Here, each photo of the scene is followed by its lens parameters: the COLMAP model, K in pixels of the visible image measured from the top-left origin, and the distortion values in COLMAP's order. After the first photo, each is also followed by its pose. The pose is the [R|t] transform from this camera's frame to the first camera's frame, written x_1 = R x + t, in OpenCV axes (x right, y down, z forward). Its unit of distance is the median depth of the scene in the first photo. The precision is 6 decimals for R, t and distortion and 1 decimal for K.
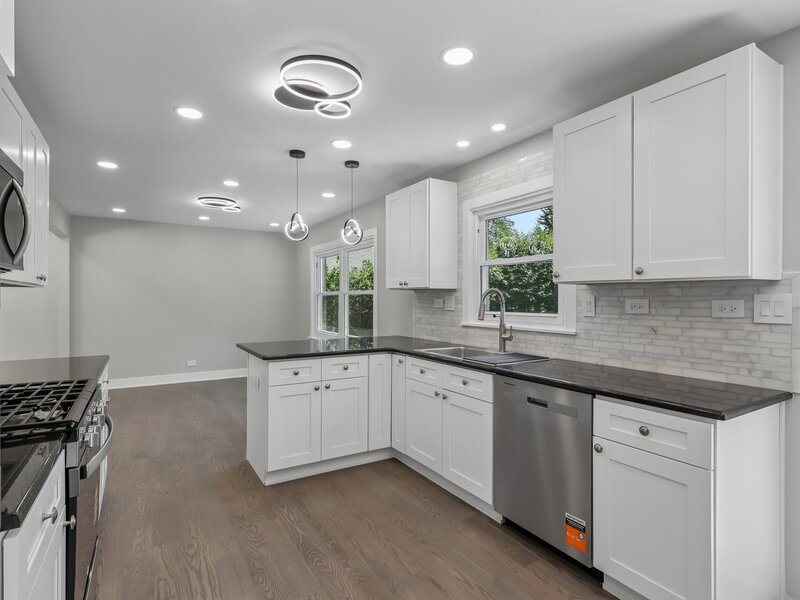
lens RADIAL K [[415.4, 0, 400.0], [0, 415.4, 300.0], [0, 0, 1]] dist [0.000386, -0.000009]
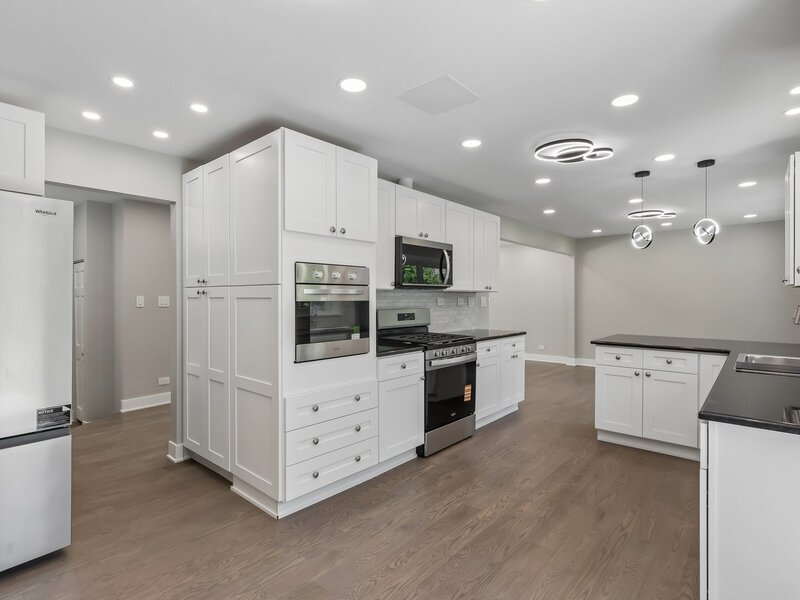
lens RADIAL K [[415.4, 0, 400.0], [0, 415.4, 300.0], [0, 0, 1]] dist [0.000386, -0.000009]
pose [[0.308997, 0.005174, -0.951049, 0.657791], [-0.003415, 0.999985, 0.004330, -0.000473], [0.951057, 0.001910, 0.309010, -0.006203]]
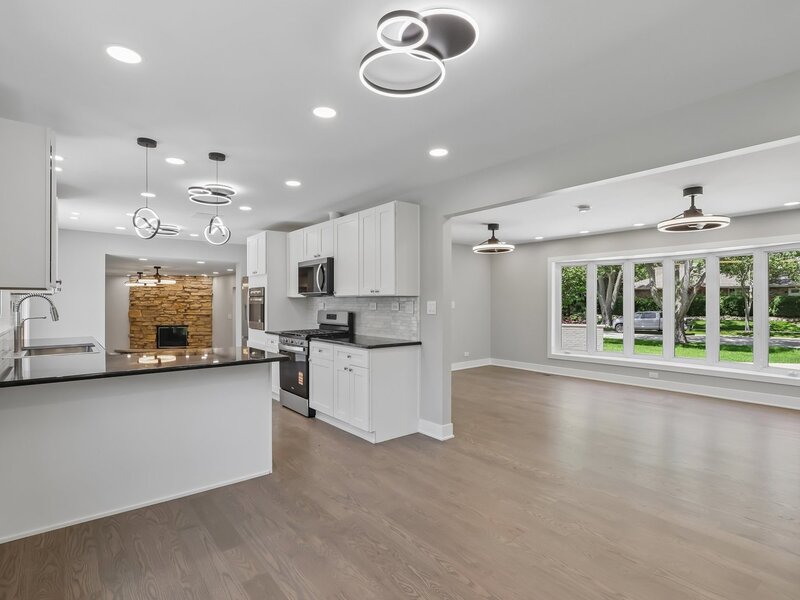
lens RADIAL K [[415.4, 0, 400.0], [0, 415.4, 300.0], [0, 0, 1]] dist [0.000386, -0.000009]
pose [[-0.990329, -0.000895, -0.138737, -0.545836], [-0.000483, 0.999995, -0.003003, -0.007131], [0.138739, -0.002907, -0.990325, 2.057076]]
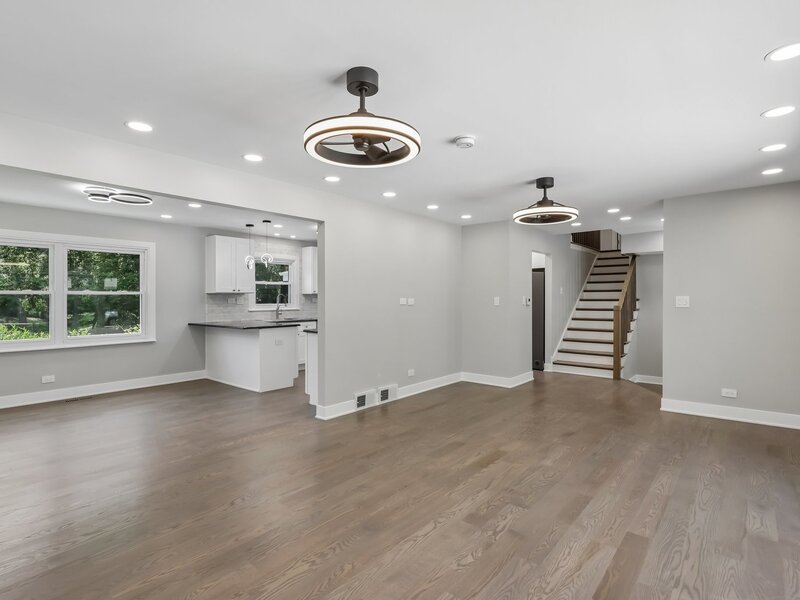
lens RADIAL K [[415.4, 0, 400.0], [0, 415.4, 300.0], [0, 0, 1]] dist [0.000386, -0.000009]
pose [[-0.324080, -0.003738, 0.946022, -2.258113], [0.004368, 0.999976, 0.005448, -0.002634], [-0.946020, 0.005898, -0.324055, 1.053569]]
